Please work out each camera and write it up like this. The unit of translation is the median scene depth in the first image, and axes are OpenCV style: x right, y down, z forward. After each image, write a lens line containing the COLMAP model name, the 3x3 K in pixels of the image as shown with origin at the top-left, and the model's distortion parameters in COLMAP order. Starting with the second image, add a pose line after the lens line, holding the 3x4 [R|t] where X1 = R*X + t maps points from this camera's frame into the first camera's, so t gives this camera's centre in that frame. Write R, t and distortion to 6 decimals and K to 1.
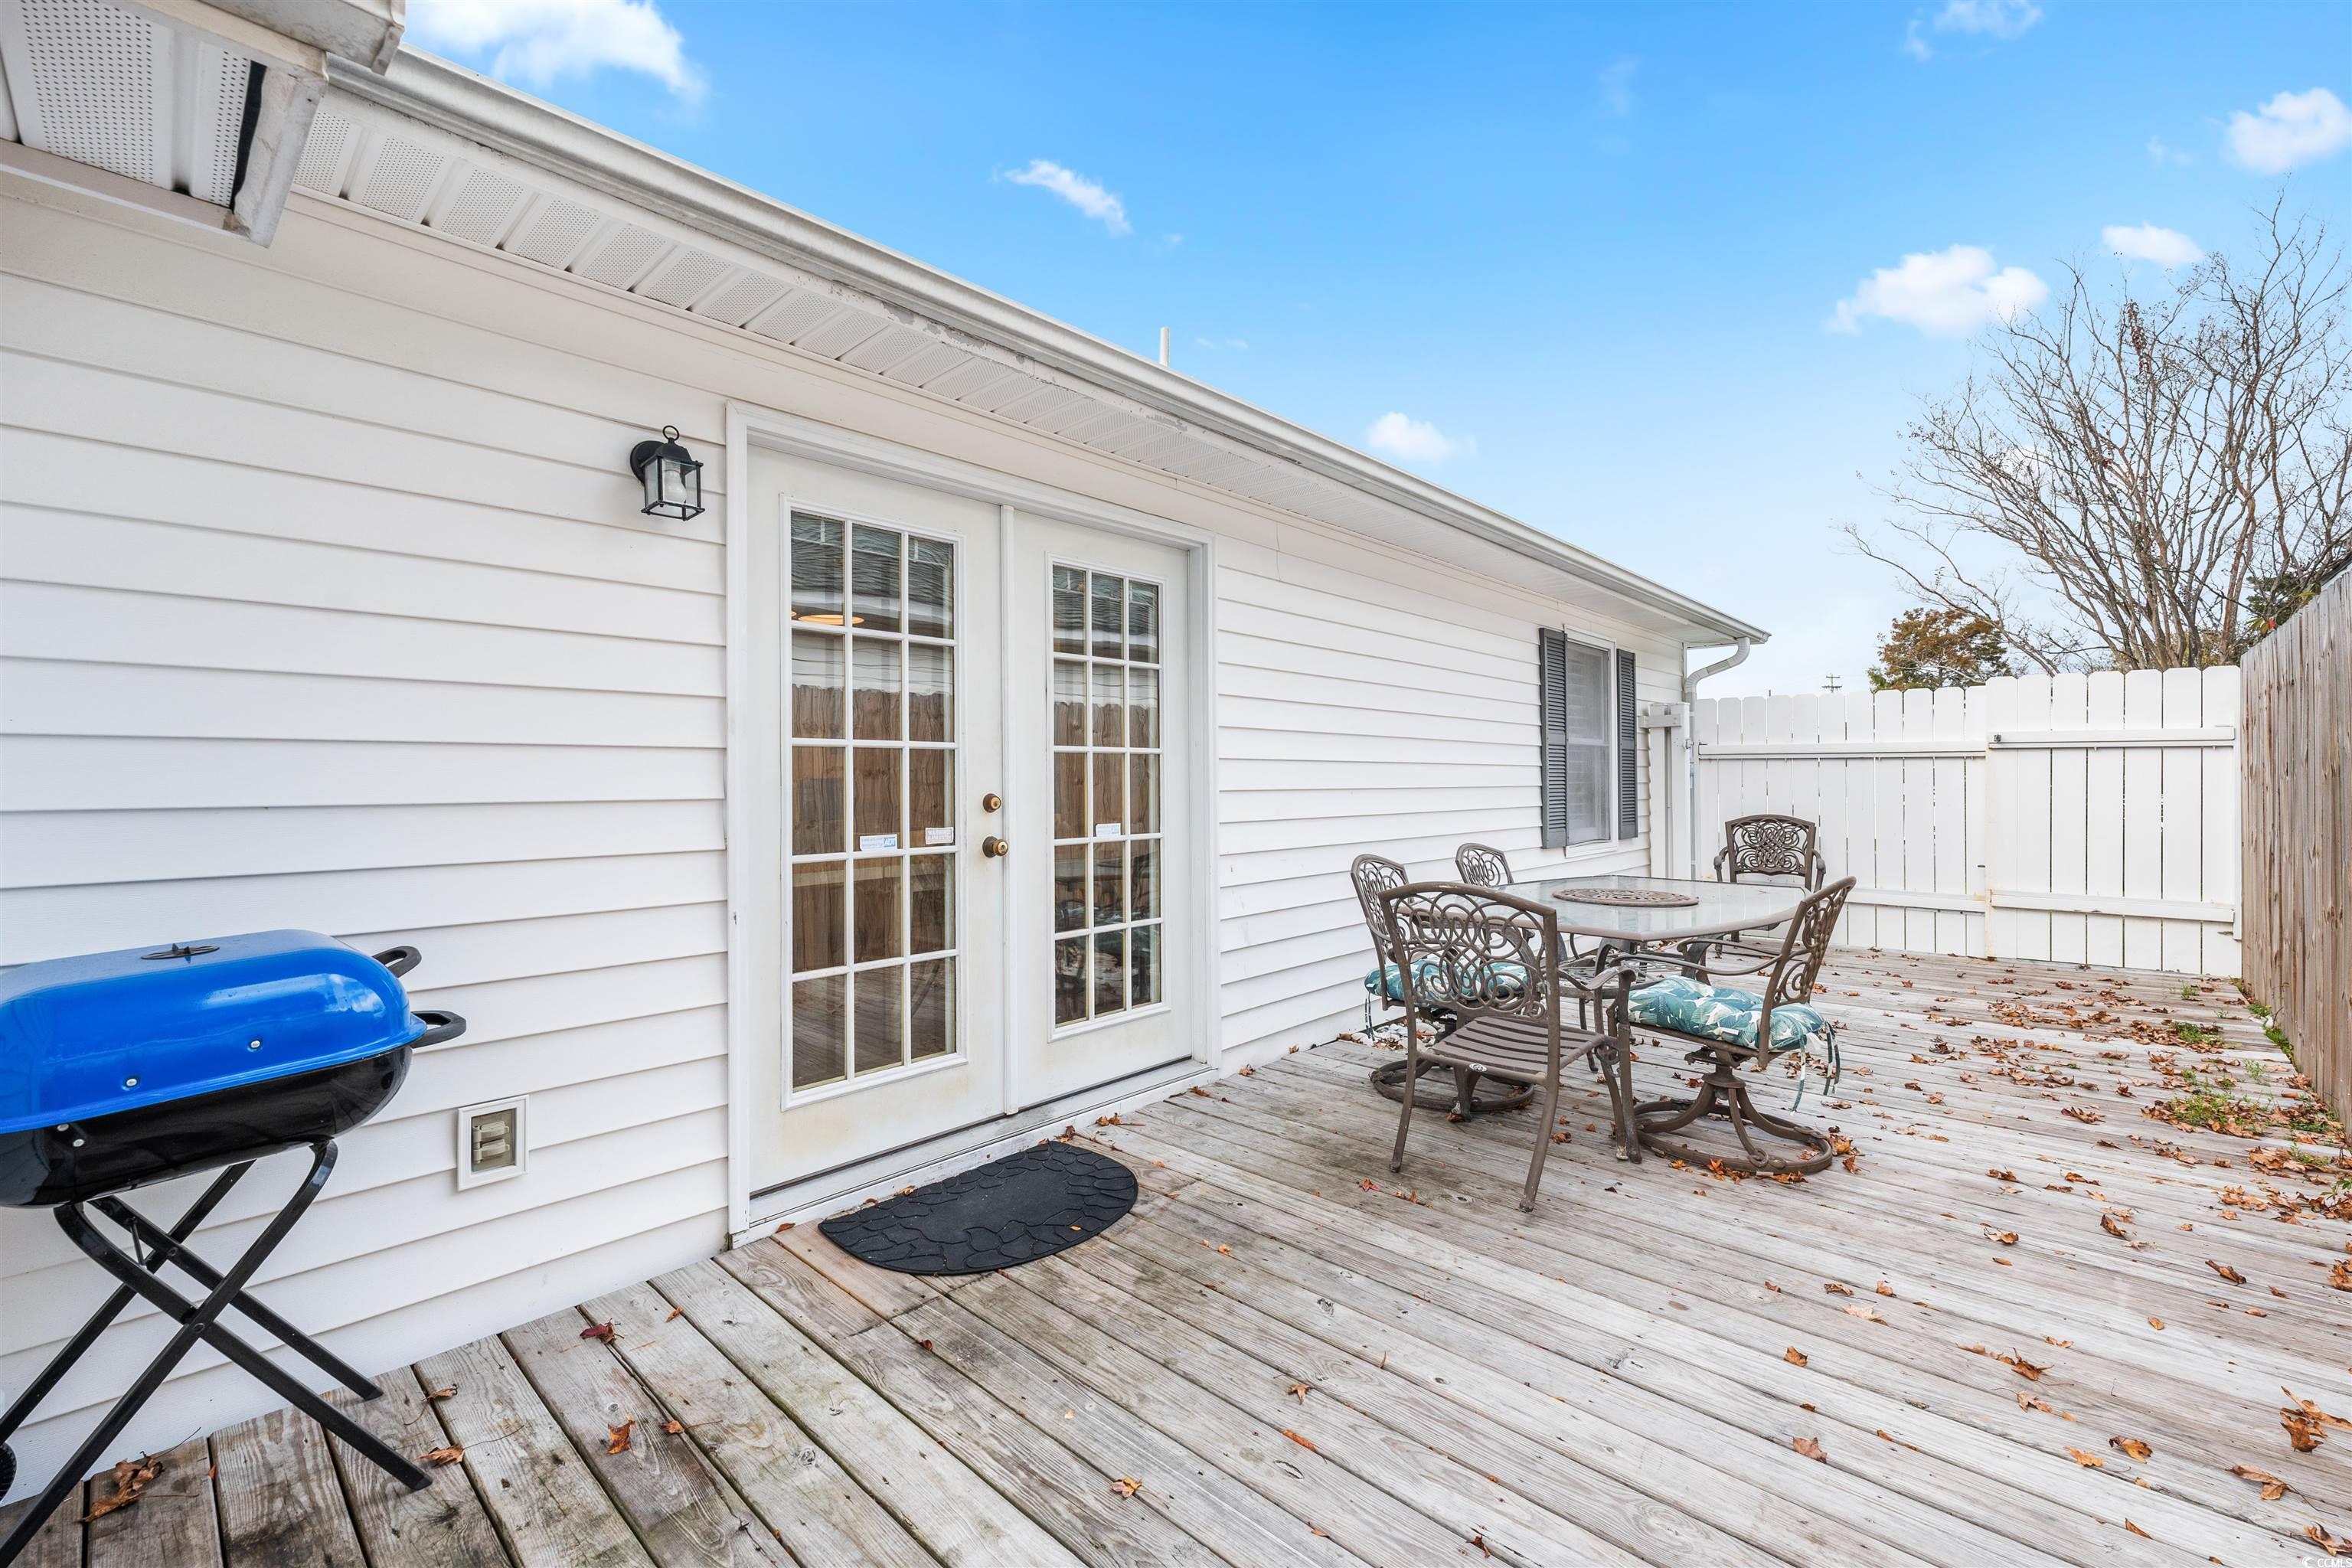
lens RADIAL K [[984.5, 0, 1176.0], [0, 984.5, 784.0], [0, 0, 1]] dist [0.023209, 0.000125]
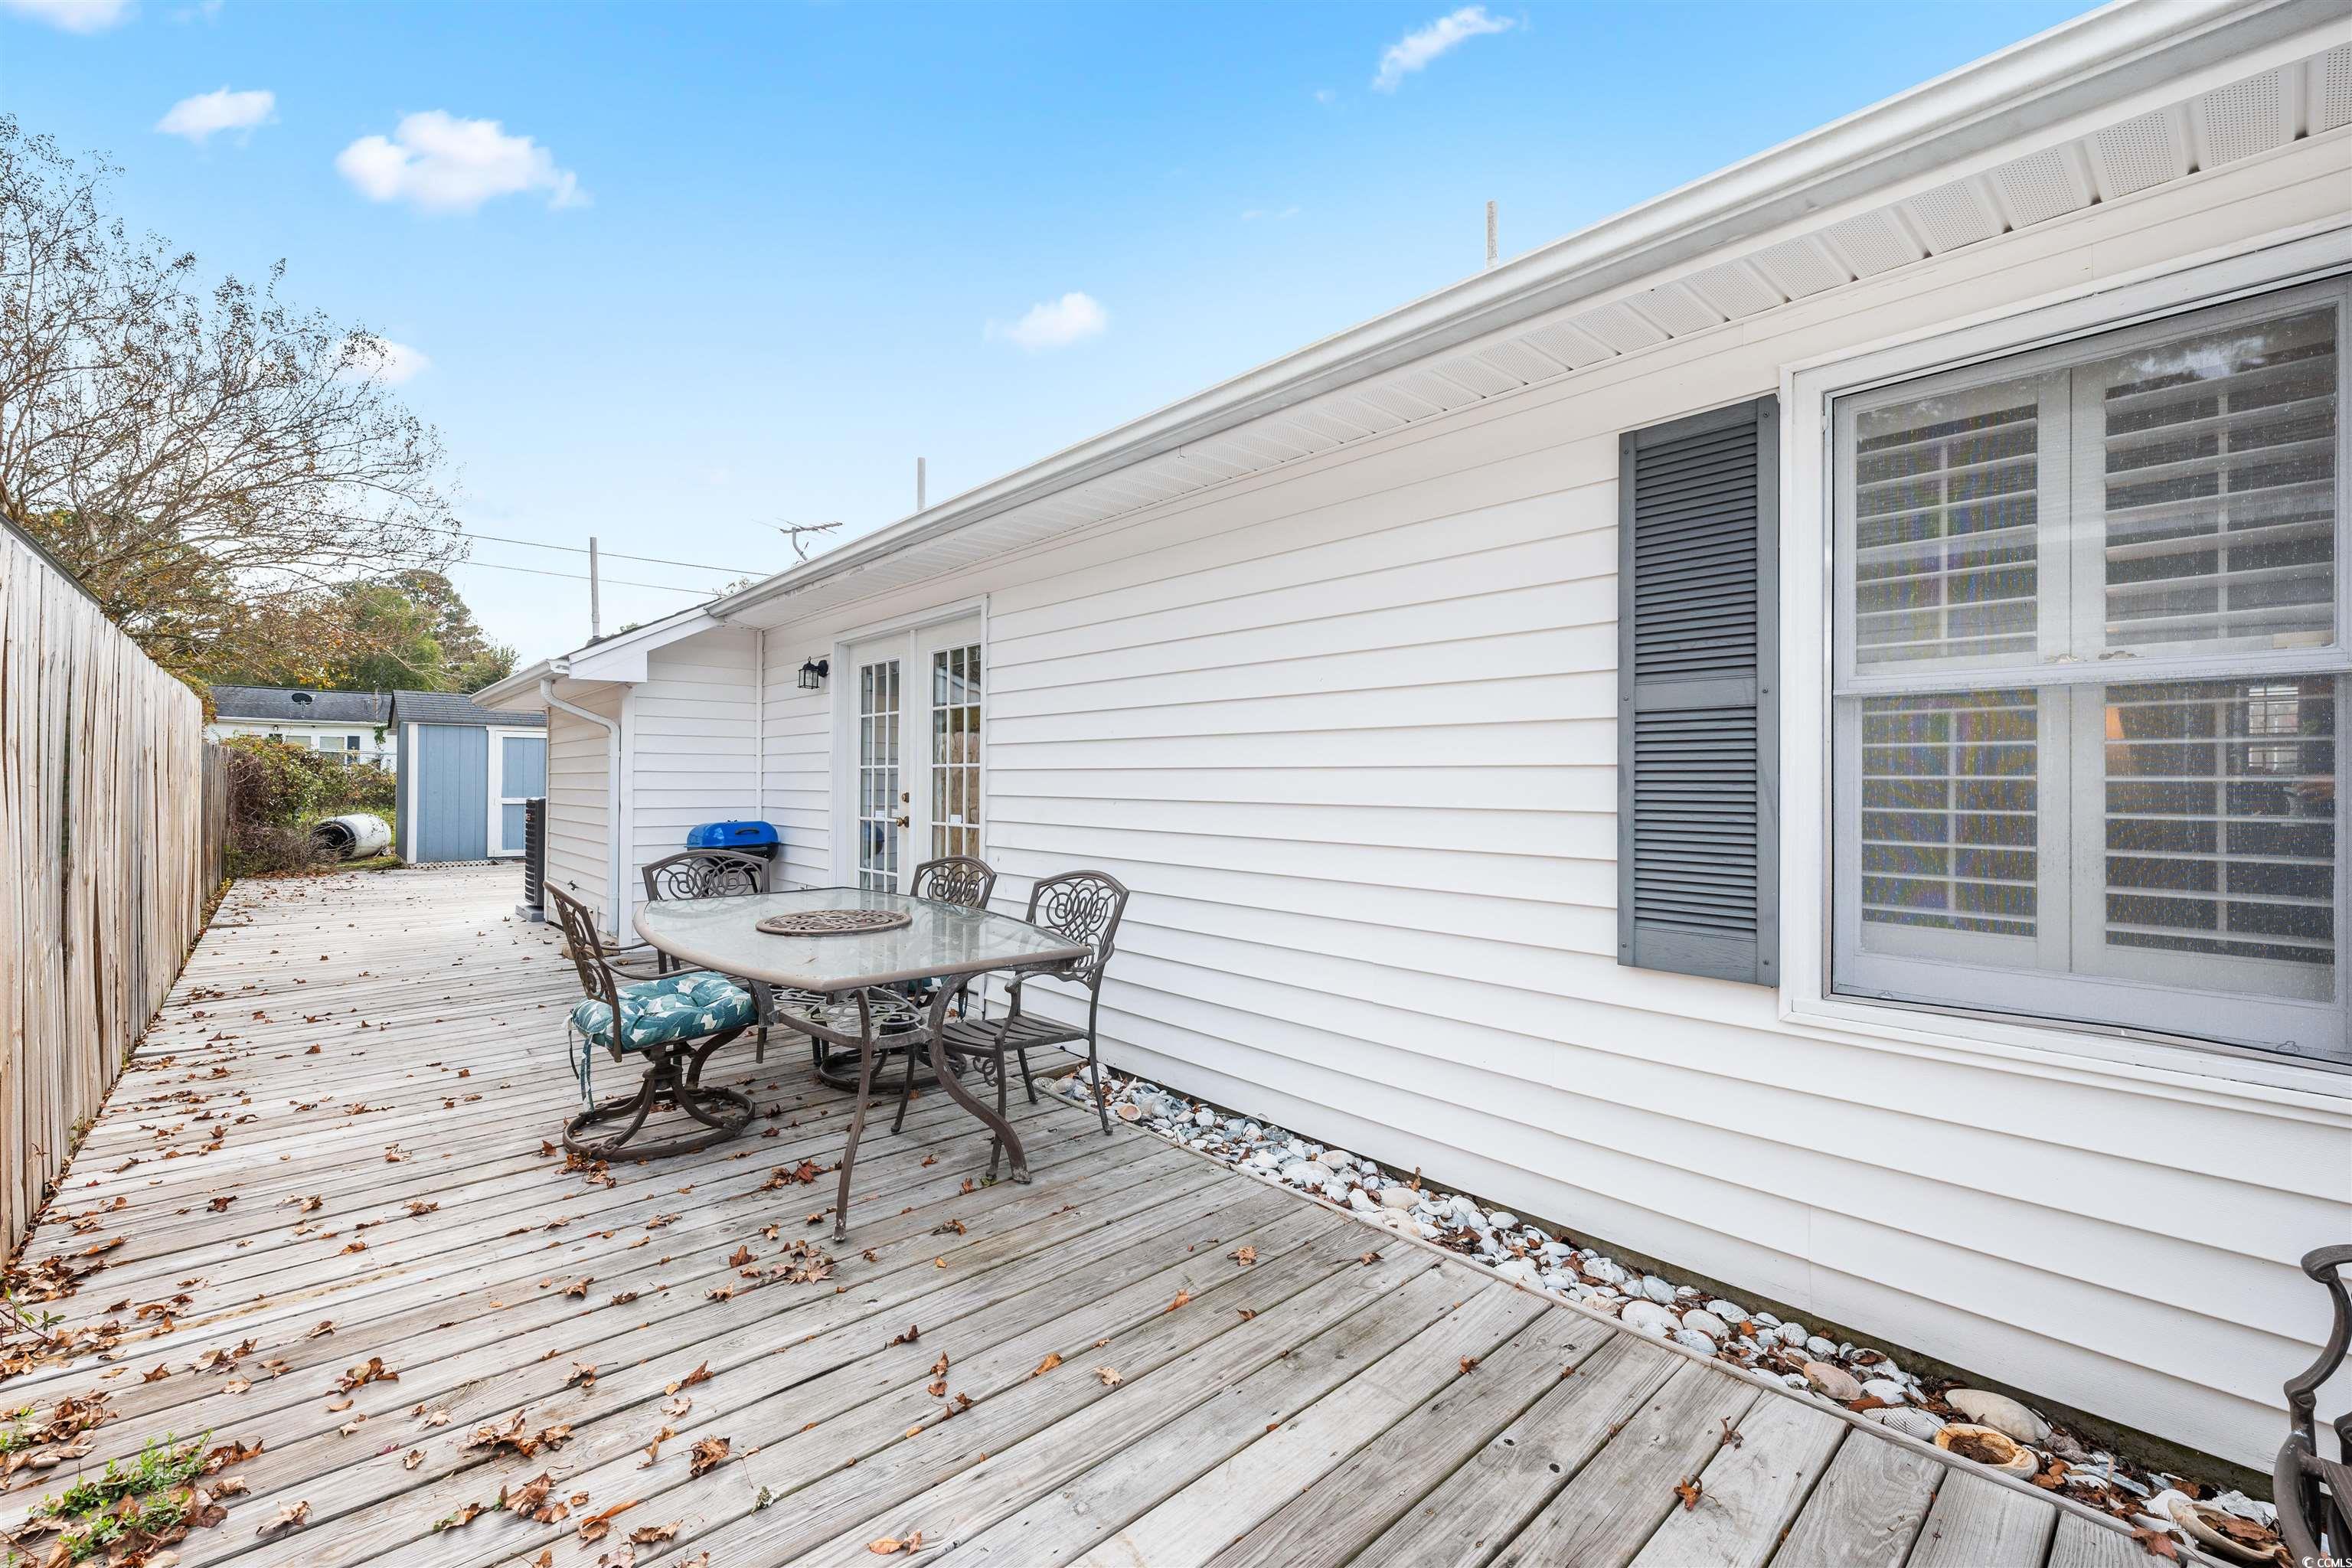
lens RADIAL K [[969.5, 0, 1176.0], [0, 969.5, 784.0], [0, 0, 1]] dist [-0.000494, -0.000157]
pose [[-0.087577, -0.000327, -0.996158, 1.527733], [-0.017683, 0.999843, 0.001227, -0.015599], [0.996001, 0.017722, -0.087569, 1.628062]]
